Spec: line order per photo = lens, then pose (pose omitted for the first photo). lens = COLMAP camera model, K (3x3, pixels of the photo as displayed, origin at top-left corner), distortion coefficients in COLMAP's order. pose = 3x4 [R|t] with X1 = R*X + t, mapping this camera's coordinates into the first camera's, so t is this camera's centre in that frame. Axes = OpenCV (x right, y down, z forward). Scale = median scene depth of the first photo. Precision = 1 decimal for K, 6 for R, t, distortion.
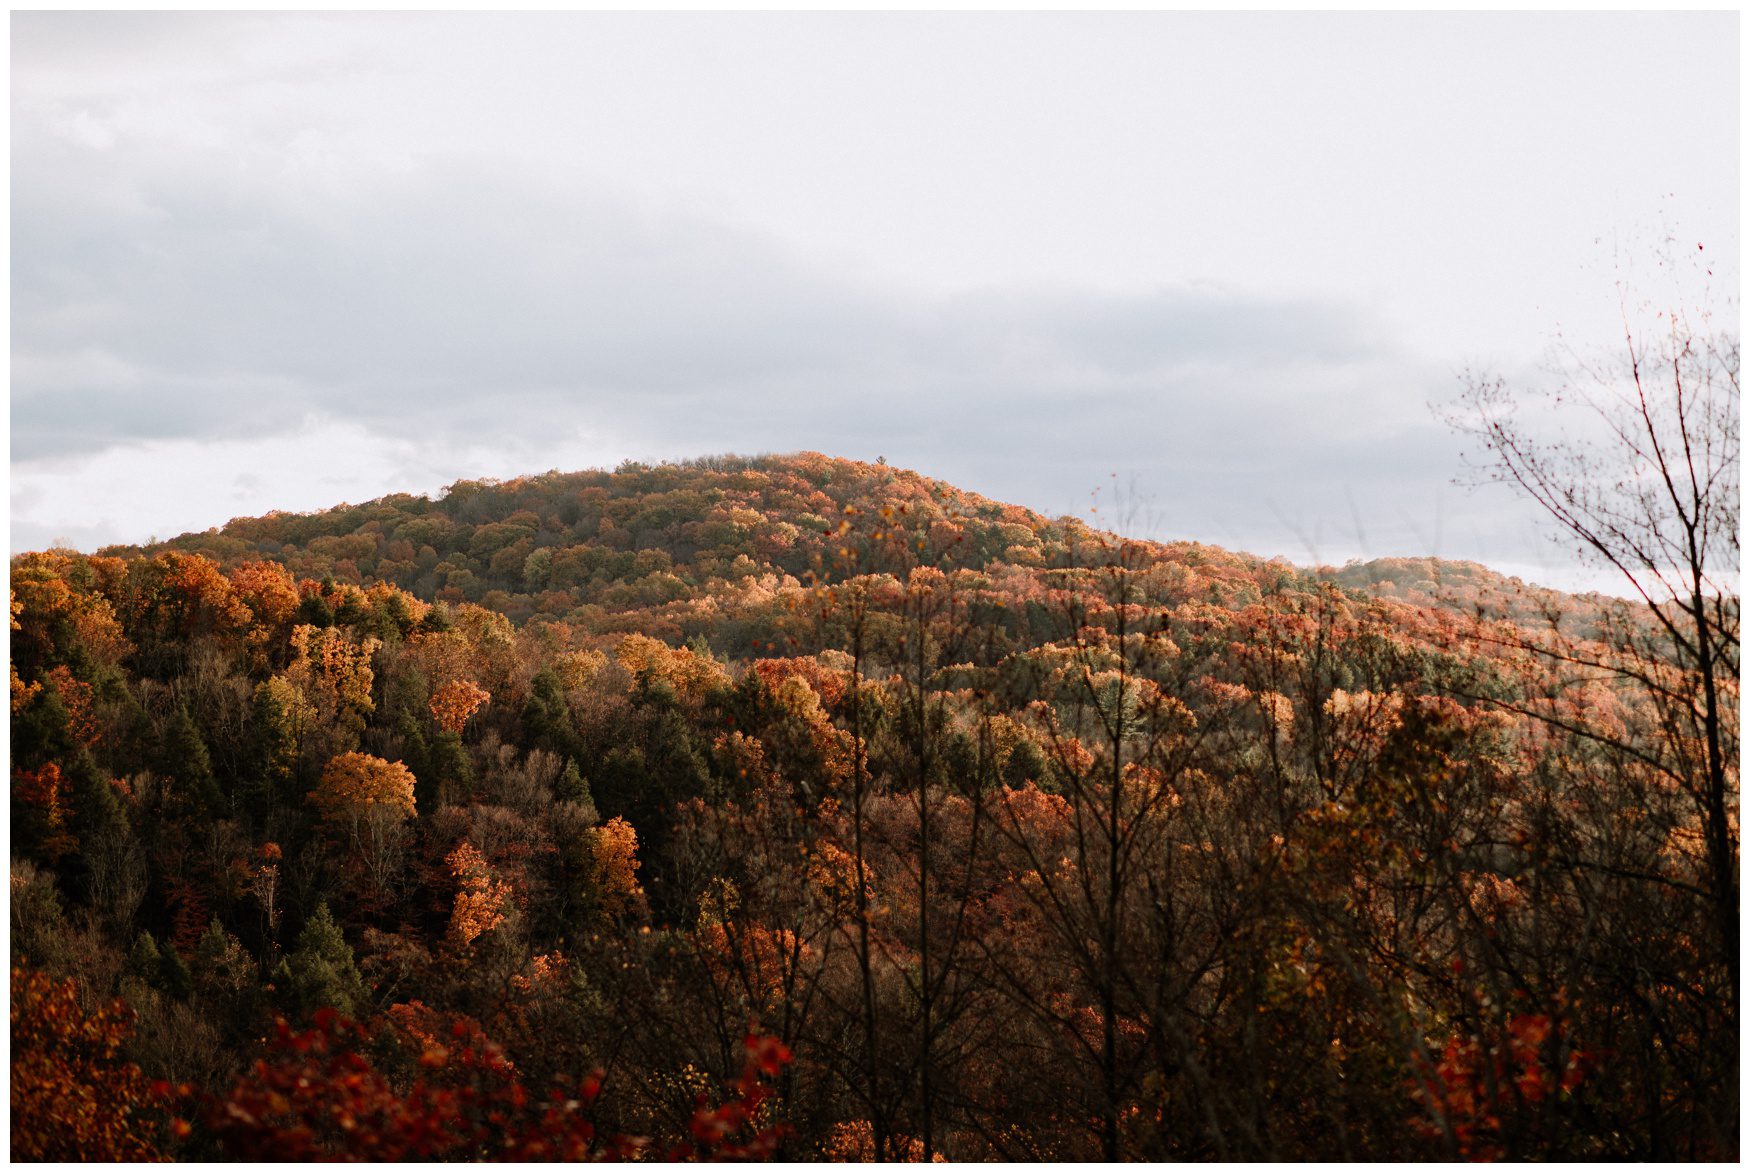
lens RADIAL K [[4423.8, 0, 874.7], [0, 4423.8, 589.2], [0, 0, 1]] dist [-0.146110, 0.000000]
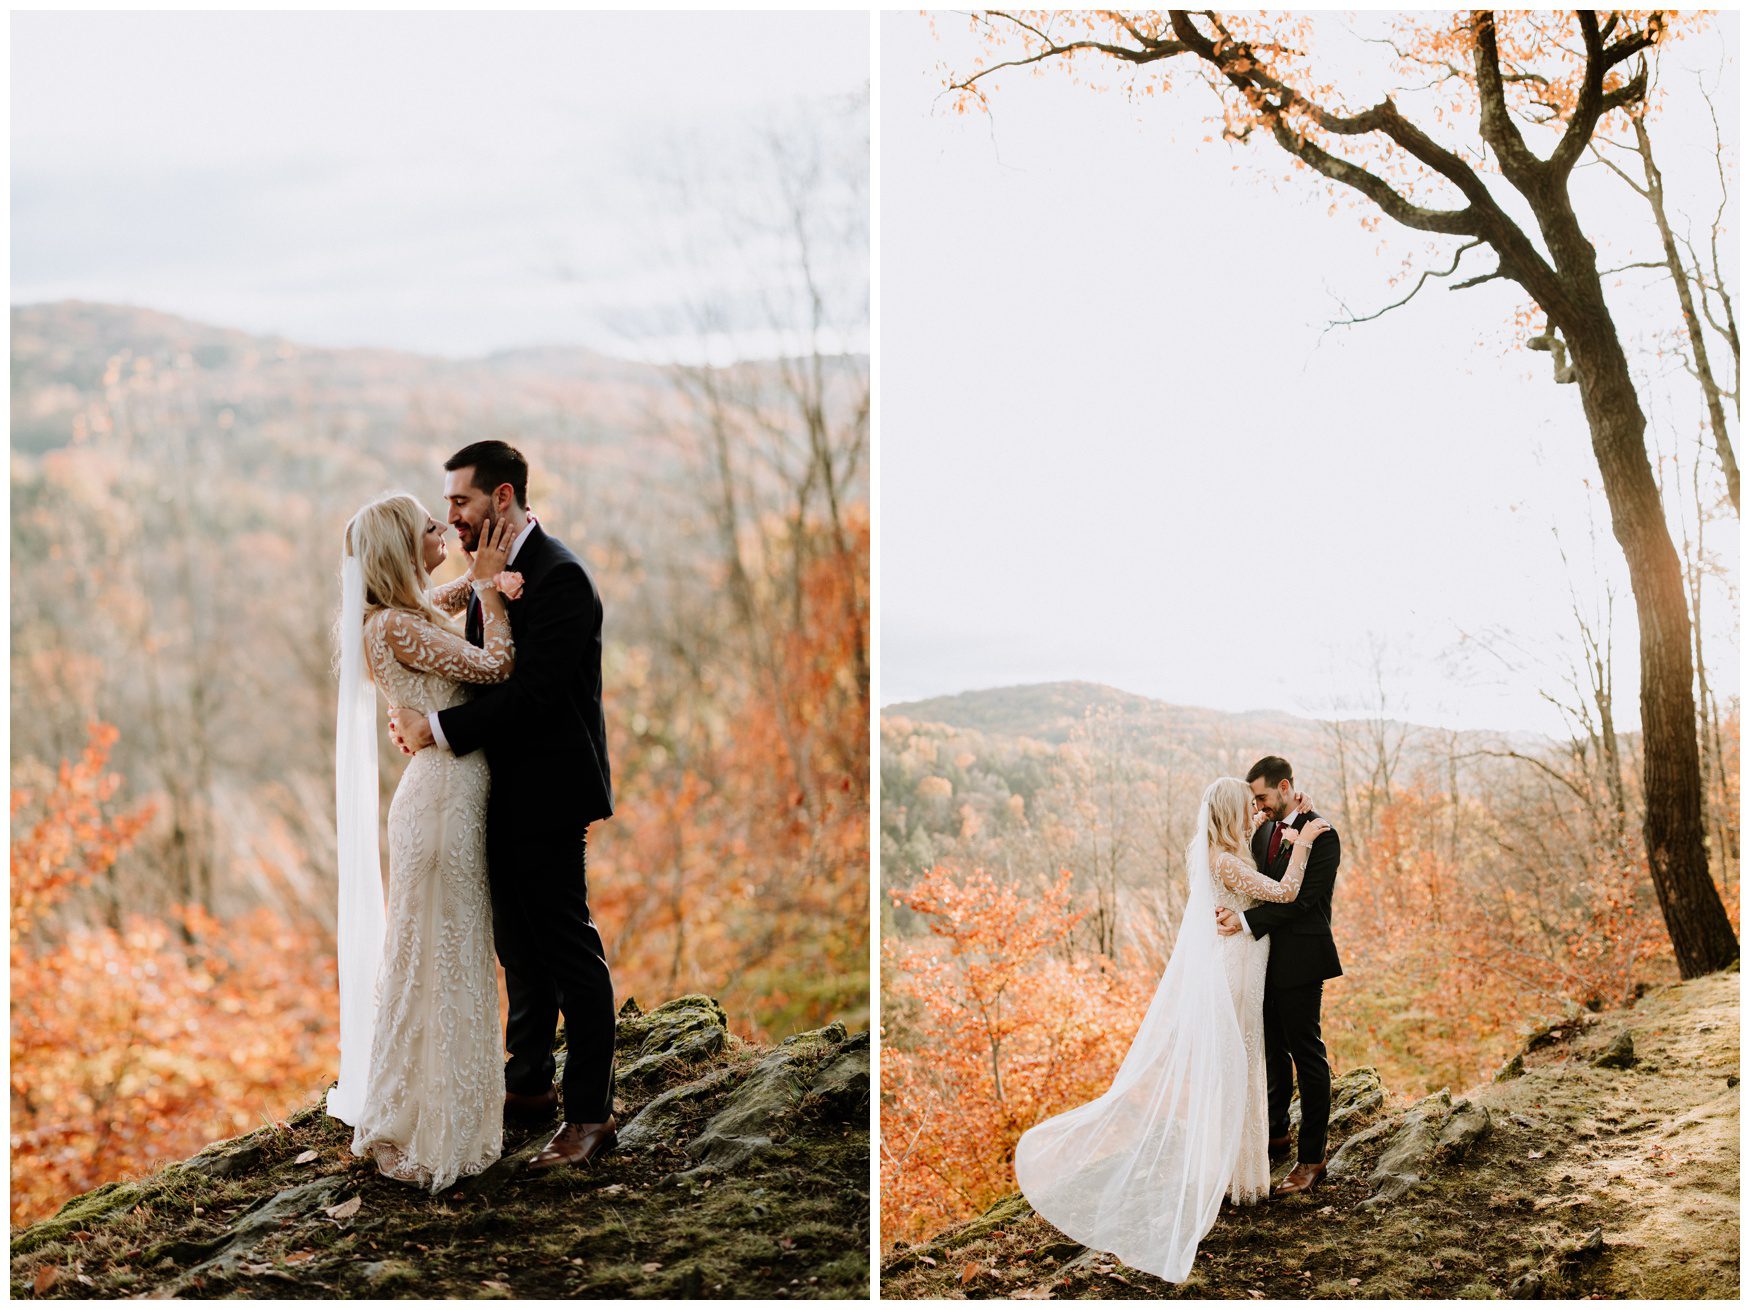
lens RADIAL K [[4159.8, 0, 875.3], [0, 4159.8, 653.1], [0, 0, 1]] dist [0.120713, 0.000000]
pose [[0.961624, -0.034404, 0.272204, -0.950062], [0.006569, 0.994710, 0.102515, -0.350404], [-0.274291, -0.096793, 0.956763, -1.779753]]
